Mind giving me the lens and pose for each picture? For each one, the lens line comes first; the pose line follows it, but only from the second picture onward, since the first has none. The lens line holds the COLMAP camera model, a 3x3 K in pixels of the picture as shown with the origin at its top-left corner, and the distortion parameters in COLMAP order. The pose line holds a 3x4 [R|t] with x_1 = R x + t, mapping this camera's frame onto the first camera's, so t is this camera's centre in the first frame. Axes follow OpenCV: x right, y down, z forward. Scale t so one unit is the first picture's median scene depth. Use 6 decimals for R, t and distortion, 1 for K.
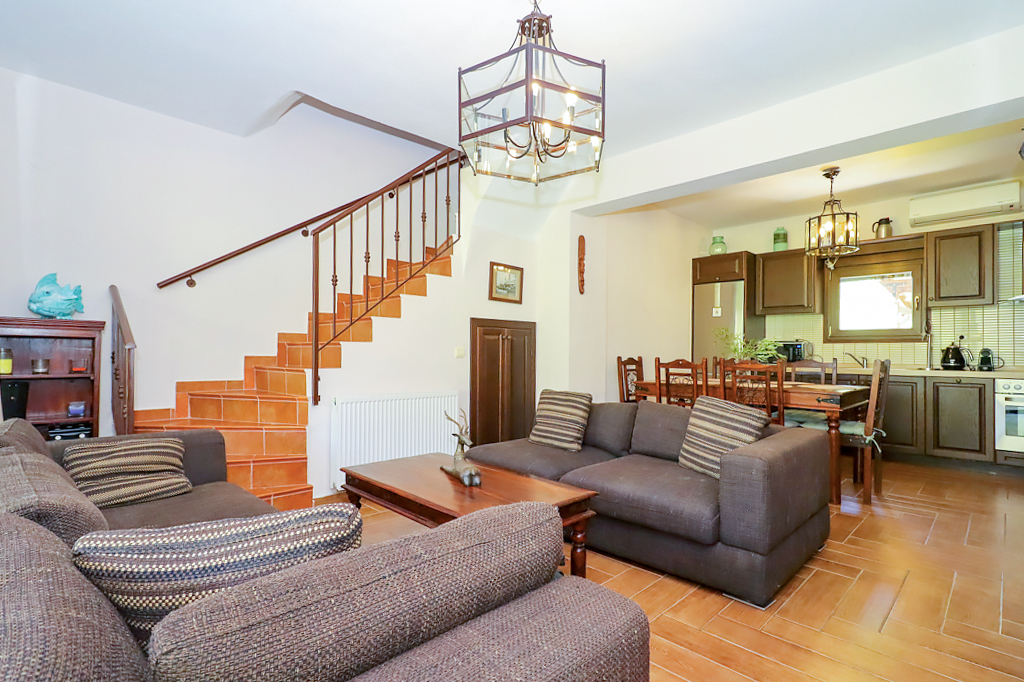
lens RADIAL K [[502.3, 0, 512.0], [0, 502.3, 341.0], [0, 0, 1]] dist [-0.000039, -0.000009]
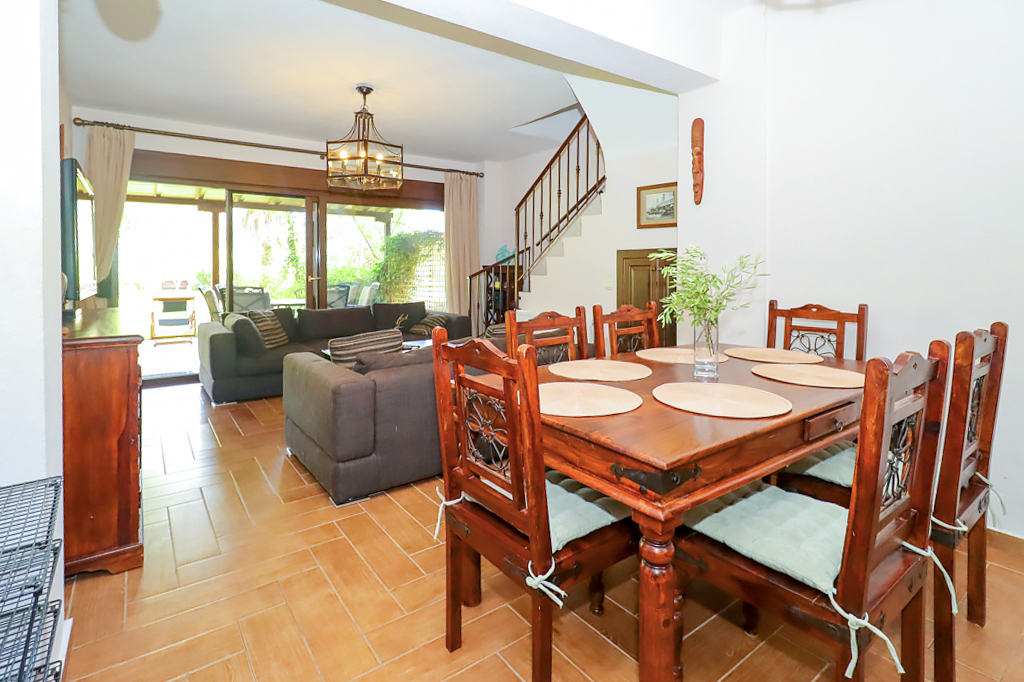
lens RADIAL K [[502.3, 0, 512.0], [0, 502.3, 341.0], [0, 0, 1]] dist [-0.000039, -0.000009]
pose [[-0.130573, 0.118356, -0.984349, 0.939570], [0.011538, 0.992963, 0.117861, 0.014366], [0.991372, 0.004032, -0.131020, 0.875206]]
